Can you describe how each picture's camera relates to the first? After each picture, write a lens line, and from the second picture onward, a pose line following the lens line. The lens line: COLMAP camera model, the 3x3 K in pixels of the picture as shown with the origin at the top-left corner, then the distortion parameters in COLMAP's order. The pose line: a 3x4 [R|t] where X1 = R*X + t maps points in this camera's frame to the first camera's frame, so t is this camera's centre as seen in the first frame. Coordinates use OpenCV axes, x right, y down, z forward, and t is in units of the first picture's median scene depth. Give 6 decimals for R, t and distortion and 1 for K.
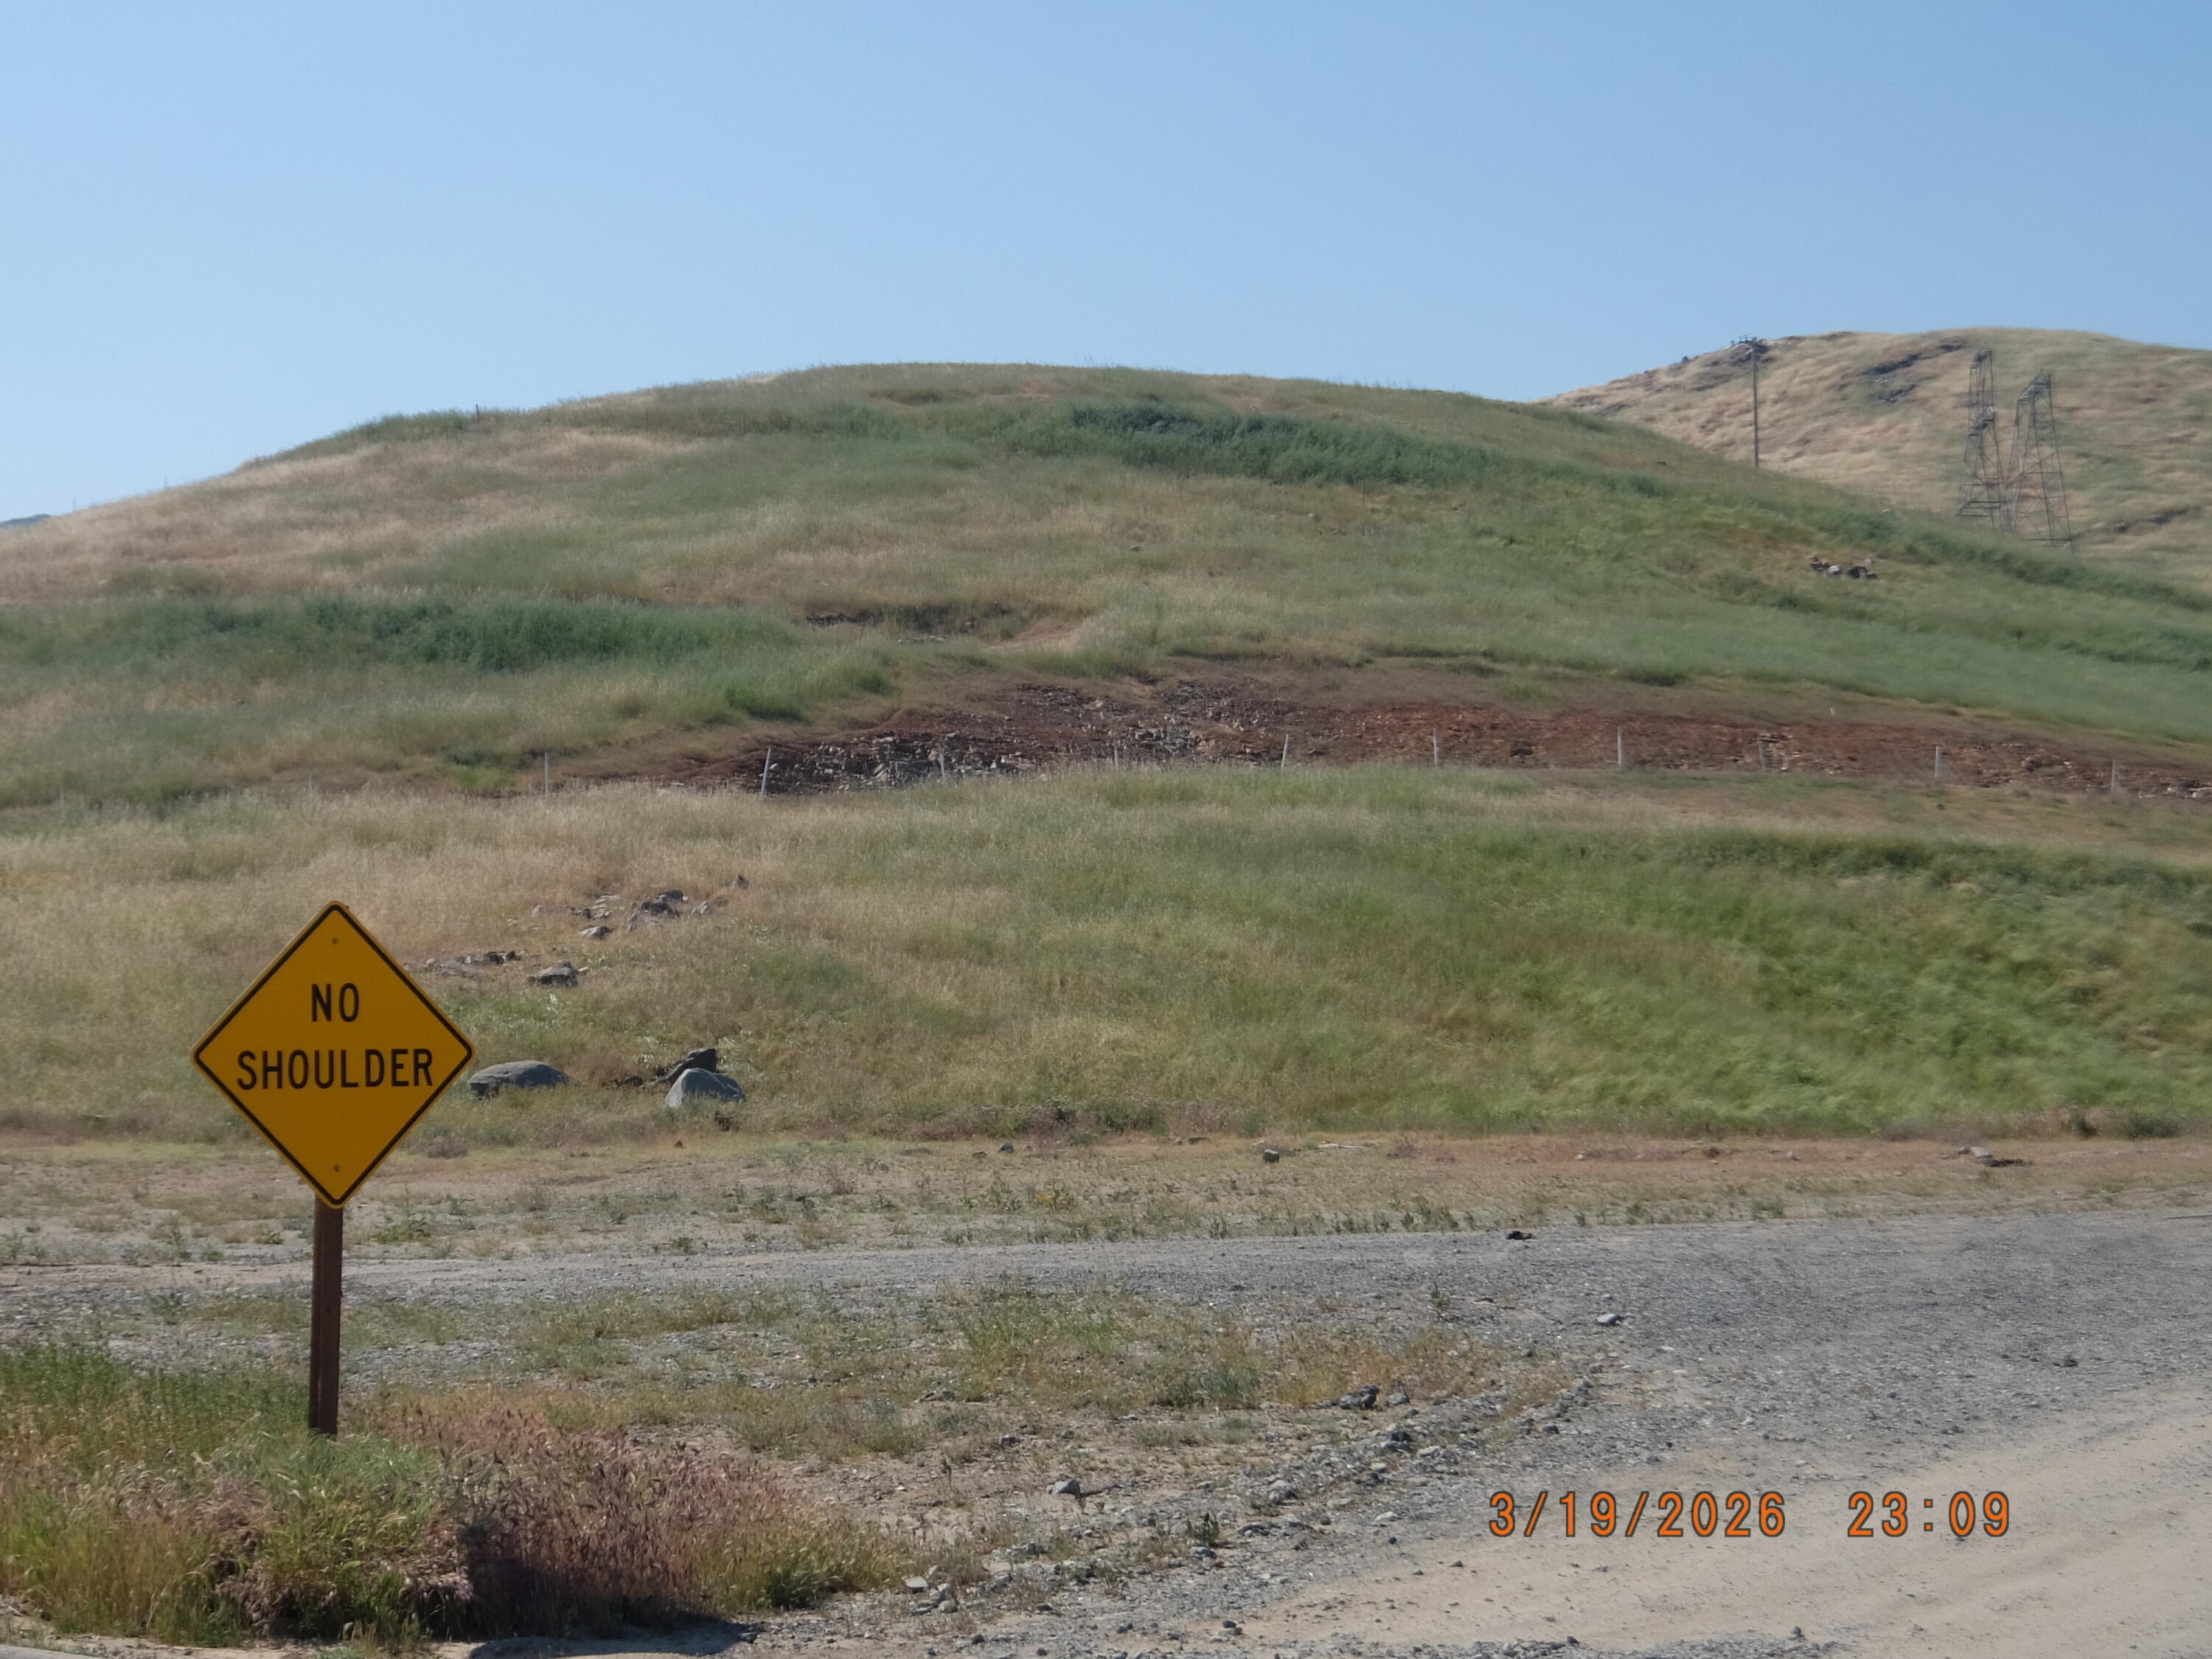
lens RADIAL K [[4284.8, 0, 1154.2], [0, 4284.8, 887.6], [0, 0, 1]] dist [0.102873, 0.000000]
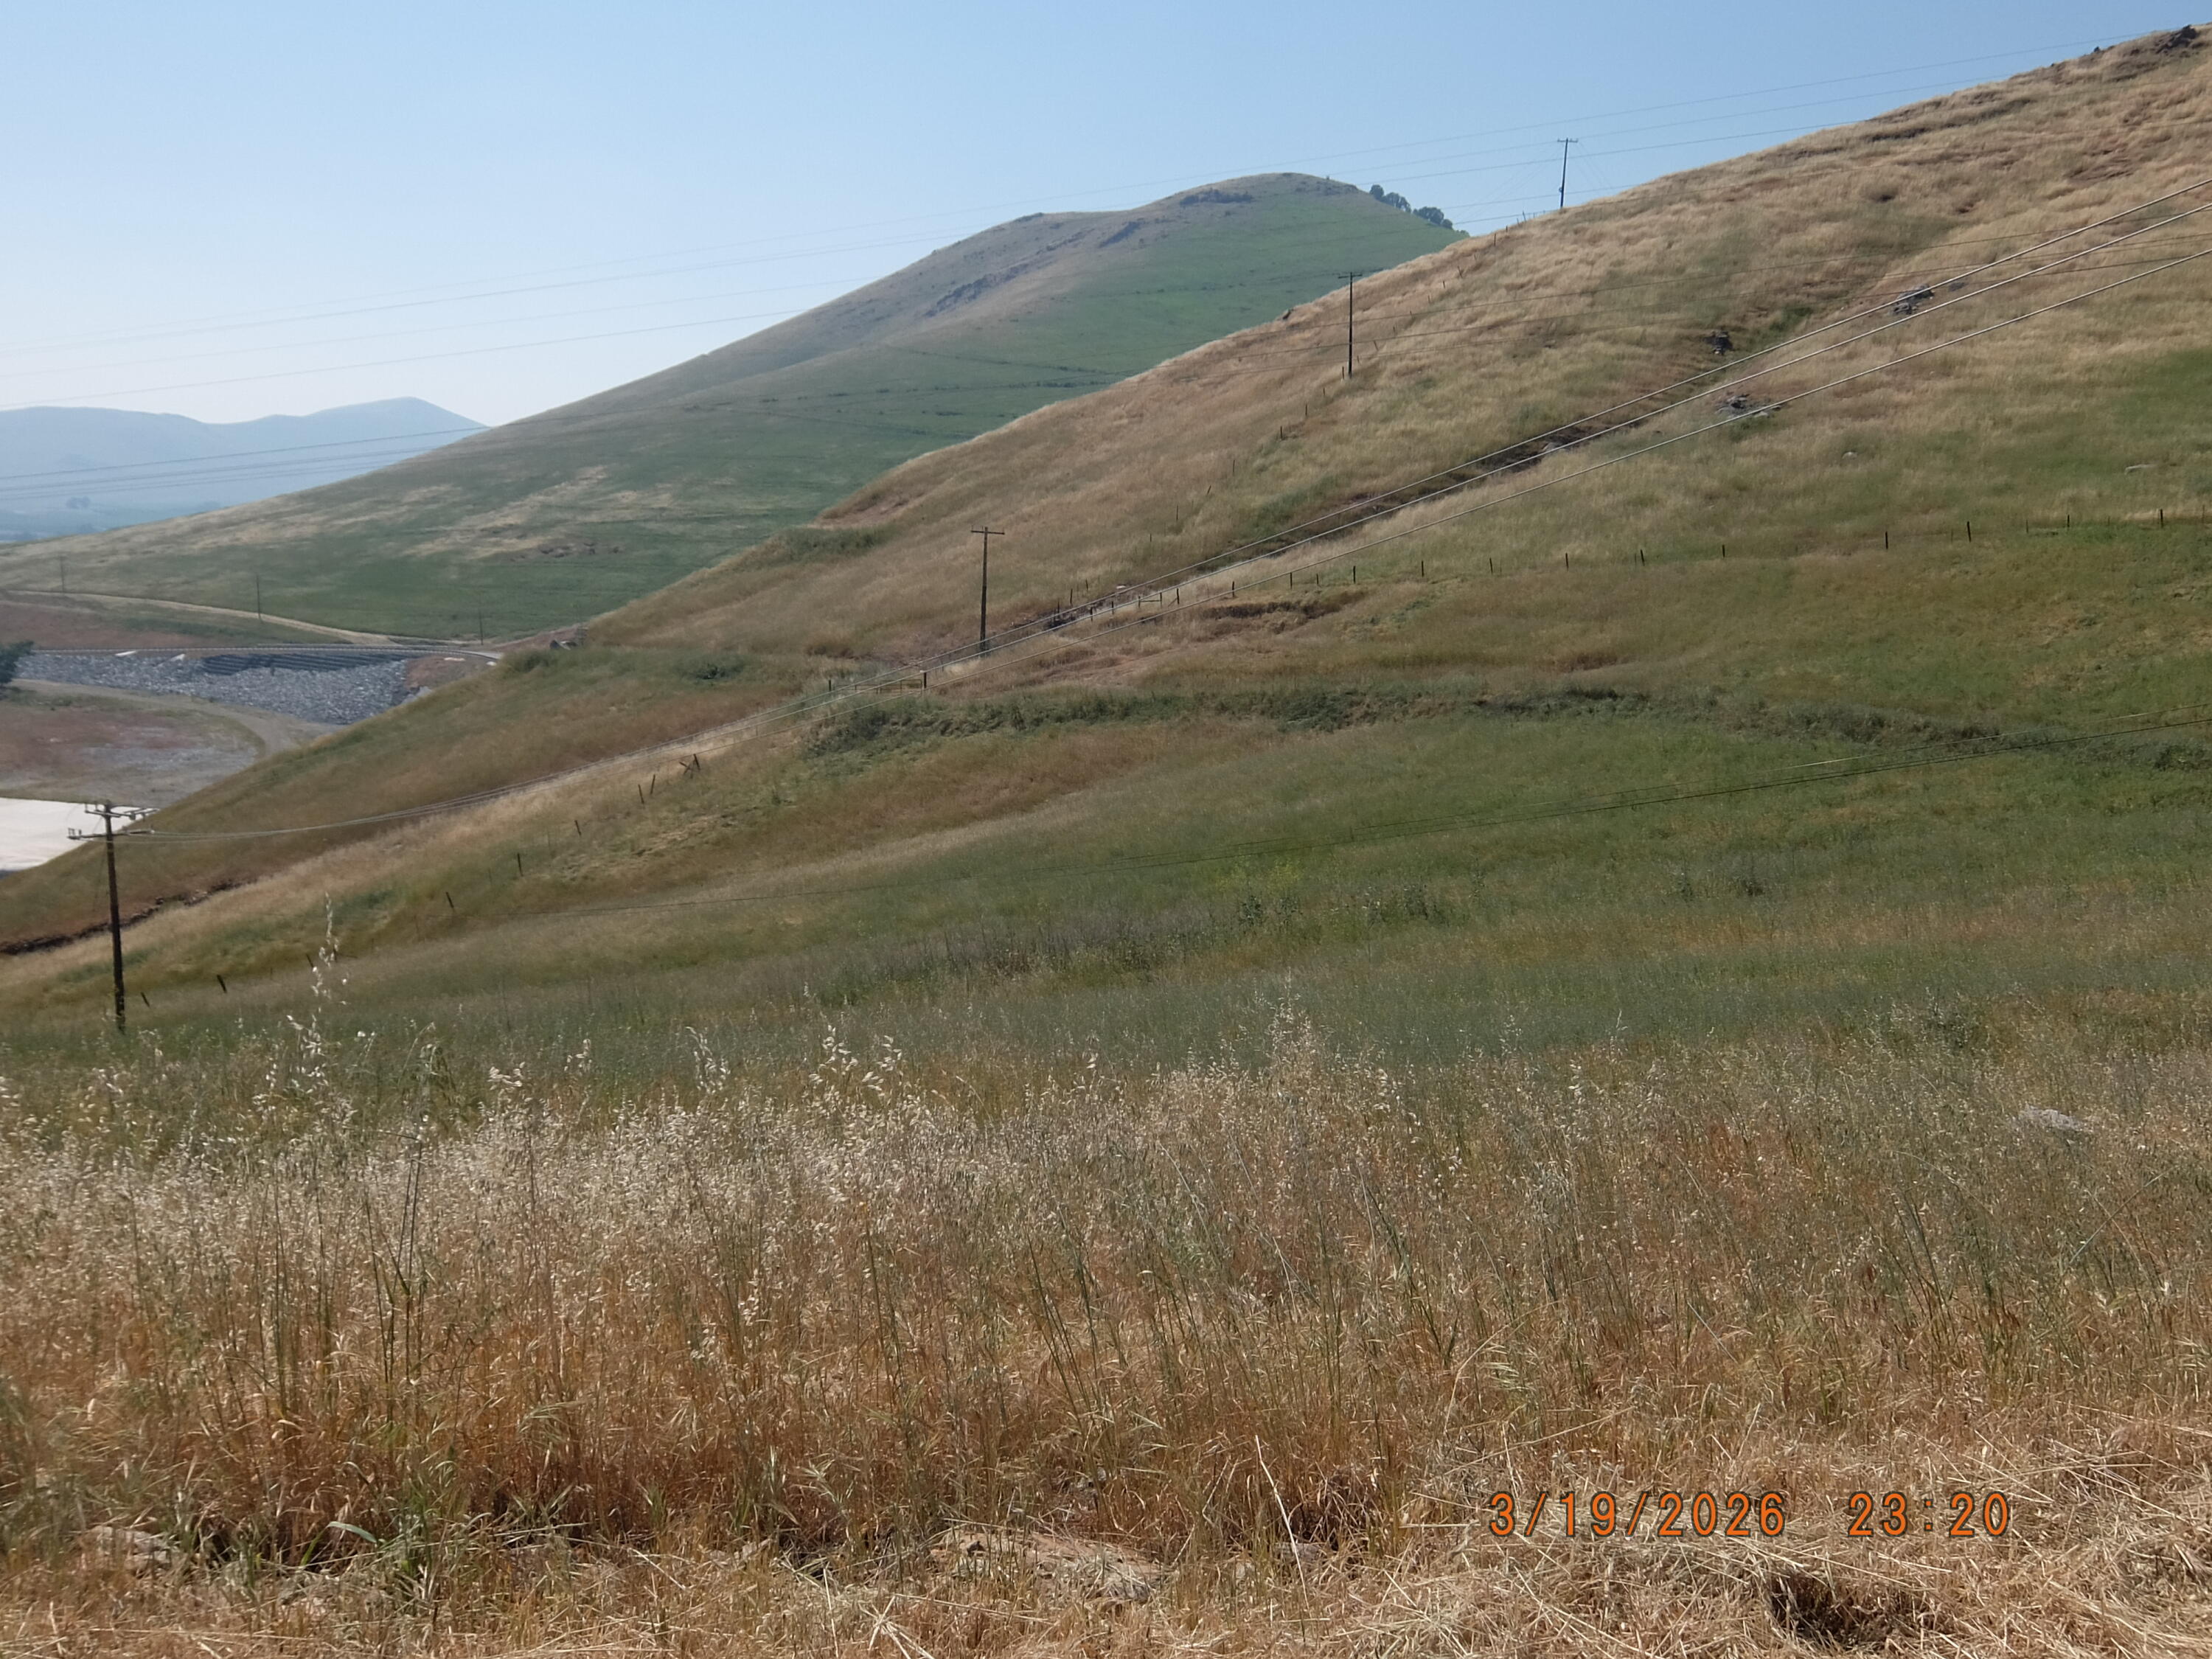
lens RADIAL K [[1948.1, 0, 1121.1], [0, 1948.1, 834.6], [0, 0, 1]] dist [0.005430, 0.029049]
pose [[0.961821, 0.074462, -0.263356, 0.042084], [-0.012367, 0.973118, 0.229975, -0.050970], [0.273400, -0.217938, 0.936886, 0.499824]]
